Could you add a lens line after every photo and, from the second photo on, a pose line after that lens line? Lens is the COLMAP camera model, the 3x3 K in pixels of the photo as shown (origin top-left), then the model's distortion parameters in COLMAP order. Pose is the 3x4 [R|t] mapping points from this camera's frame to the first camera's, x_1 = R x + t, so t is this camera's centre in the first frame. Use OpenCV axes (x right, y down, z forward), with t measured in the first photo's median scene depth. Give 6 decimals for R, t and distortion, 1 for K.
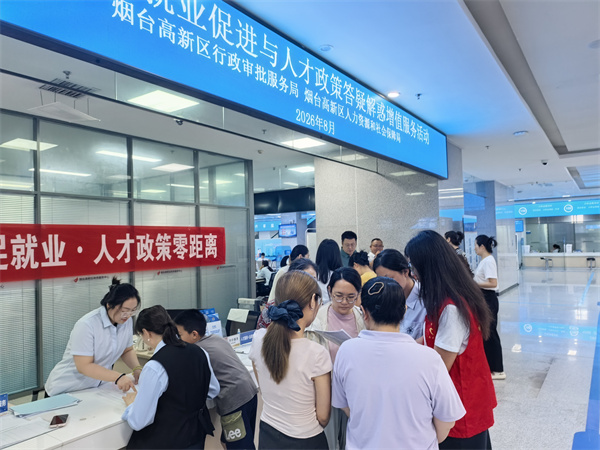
lens RADIAL K [[423.2, 0, 303.7], [0, 423.2, 228.8], [0, 0, 1]] dist [0.001922, -0.002531]
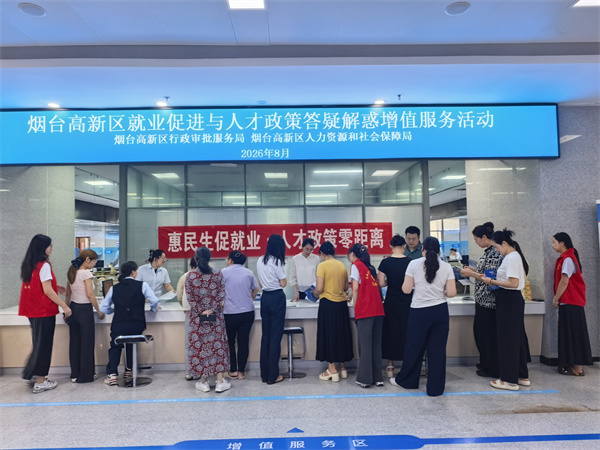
lens RADIAL K [[423.2, 0, 303.7], [0, 423.2, 228.8], [0, 0, 1]] dist [0.001922, -0.002531]
pose [[0.602542, -0.008260, -0.798044, 0.878644], [0.026065, 0.999617, 0.009333, -0.003874], [0.797661, -0.026425, 0.602526, 0.159263]]
